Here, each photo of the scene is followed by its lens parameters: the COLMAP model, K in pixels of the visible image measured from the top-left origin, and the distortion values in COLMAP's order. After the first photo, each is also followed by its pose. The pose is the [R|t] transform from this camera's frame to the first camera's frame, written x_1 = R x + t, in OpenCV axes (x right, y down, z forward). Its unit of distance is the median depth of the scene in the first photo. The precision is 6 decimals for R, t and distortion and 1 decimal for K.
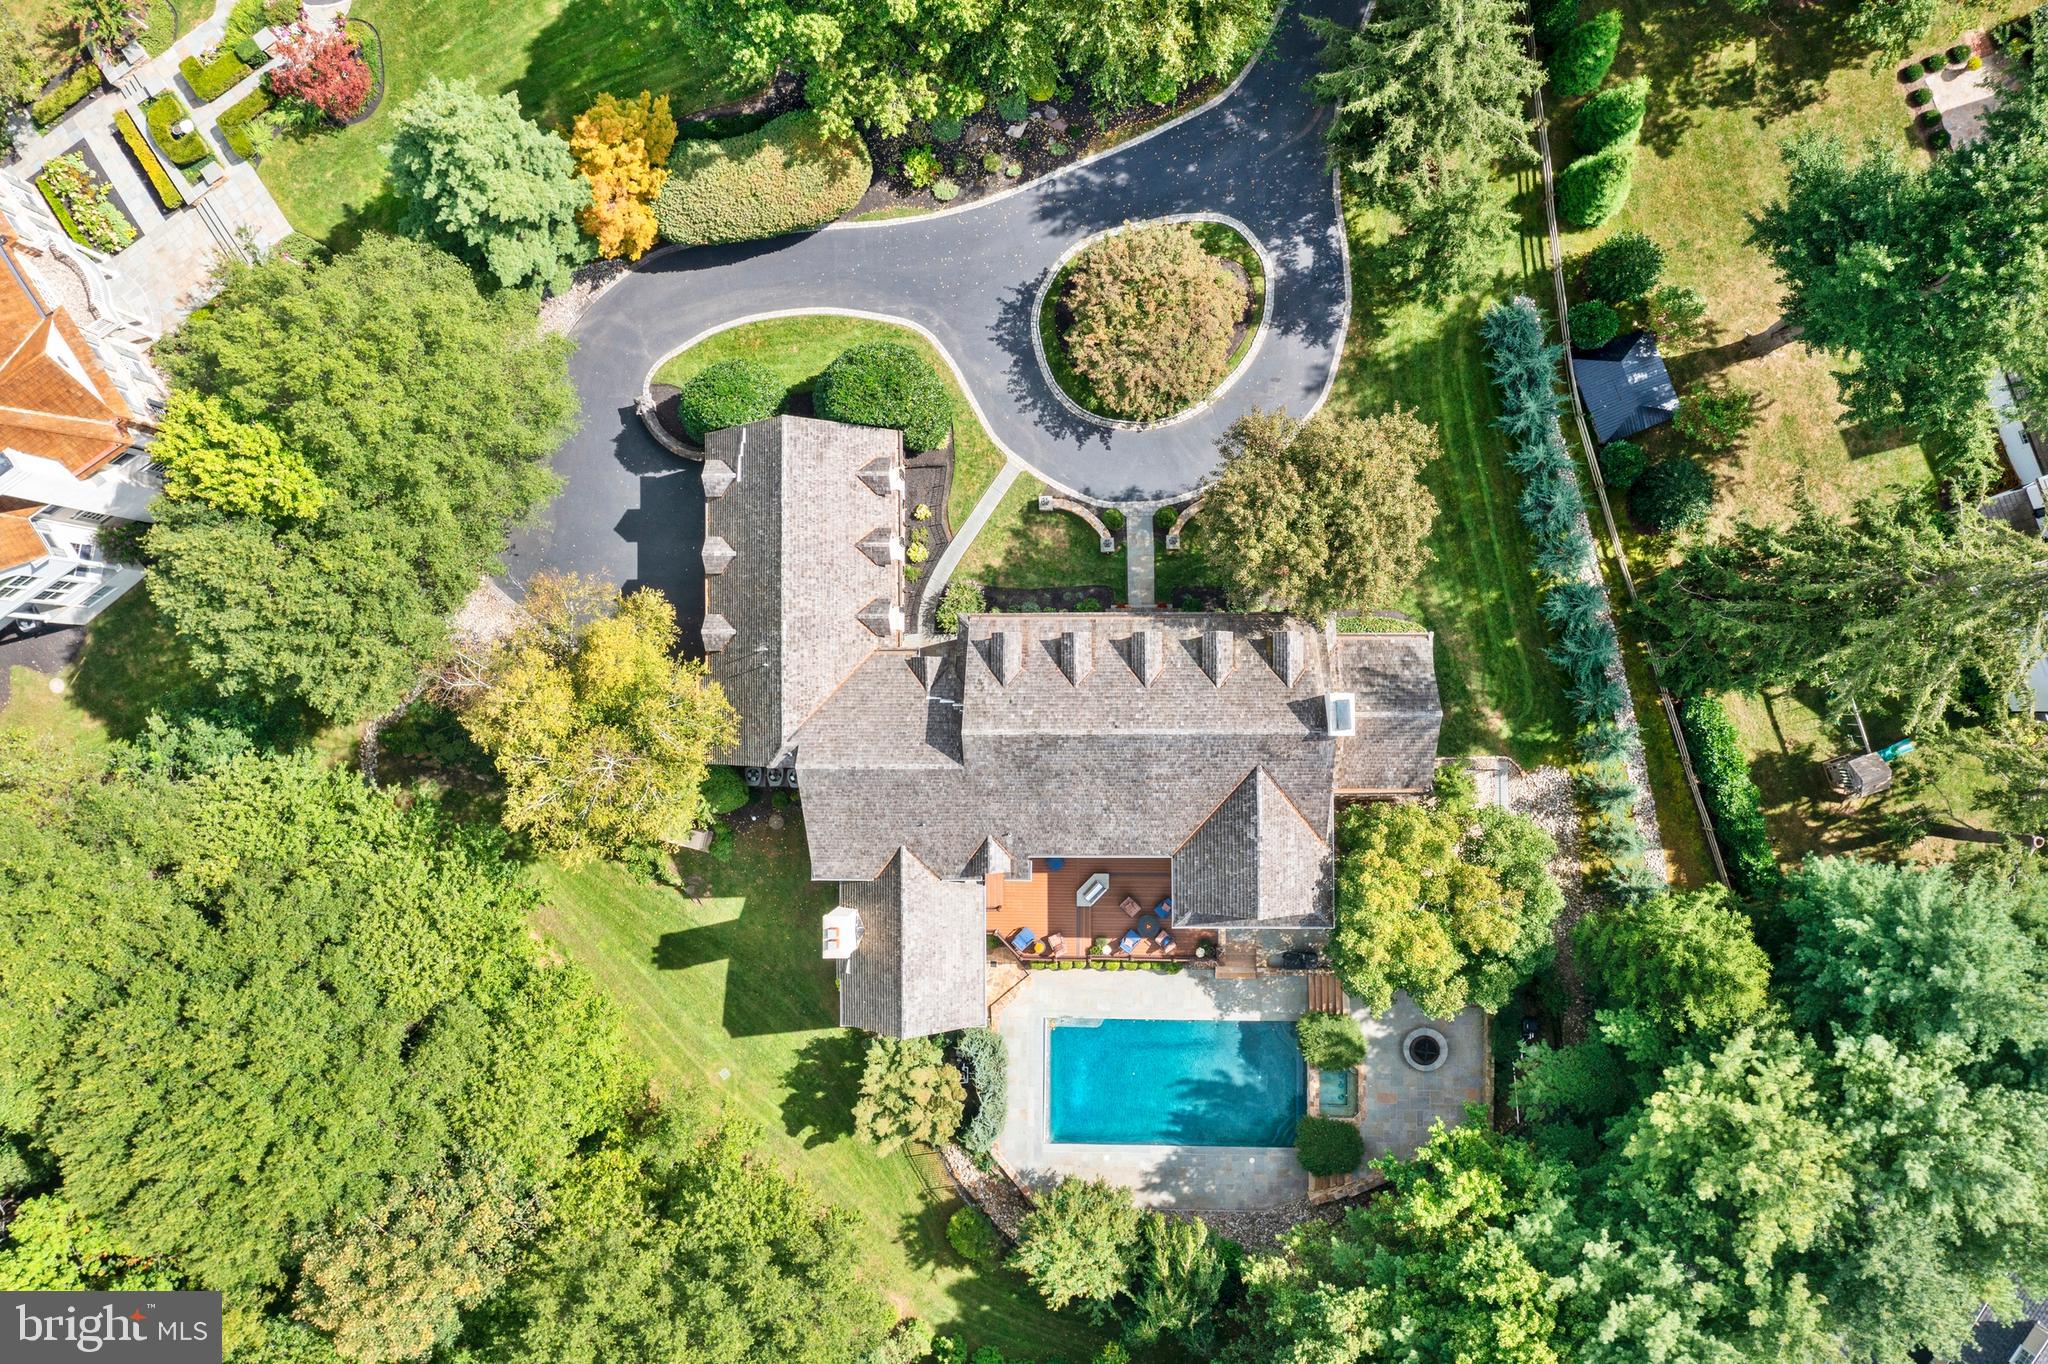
lens RADIAL K [[1622.5, 0, 1026.2], [0, 1622.5, 682.4], [0, 0, 1]] dist [-0.003767, 0.008544]
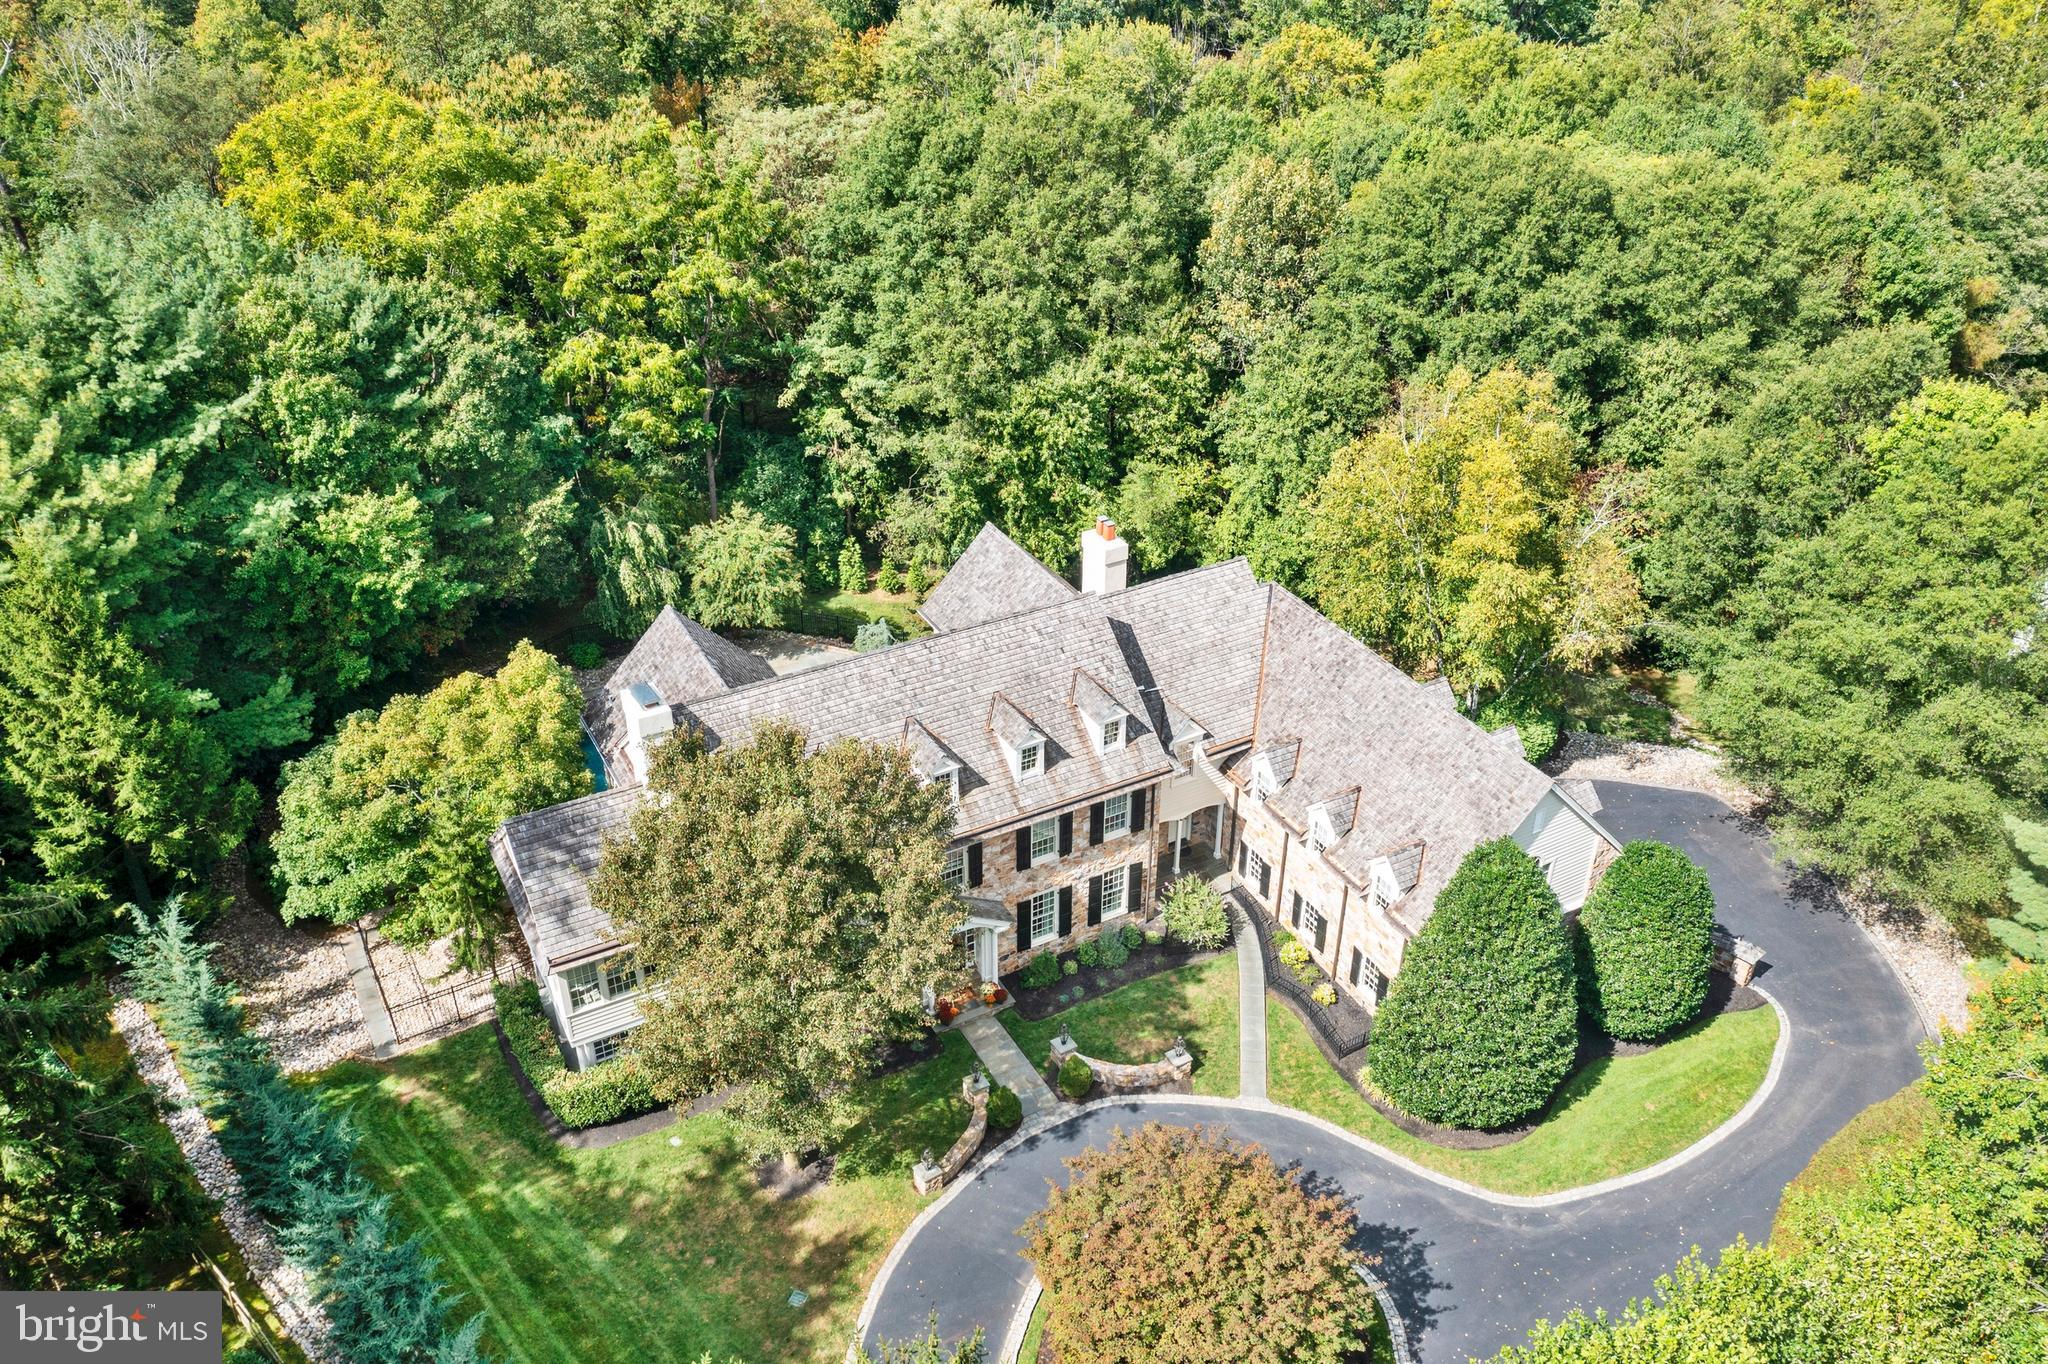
lens RADIAL K [[1622.5, 0, 1026.4], [0, 1622.5, 682.1], [0, 0, 1]] dist [-0.003767, 0.008544]
pose [[-0.877931, 0.291558, -0.379777, 0.266327], [-0.475132, -0.432717, 0.766163, -0.511143], [0.059045, 0.853083, 0.518424, 0.529660]]
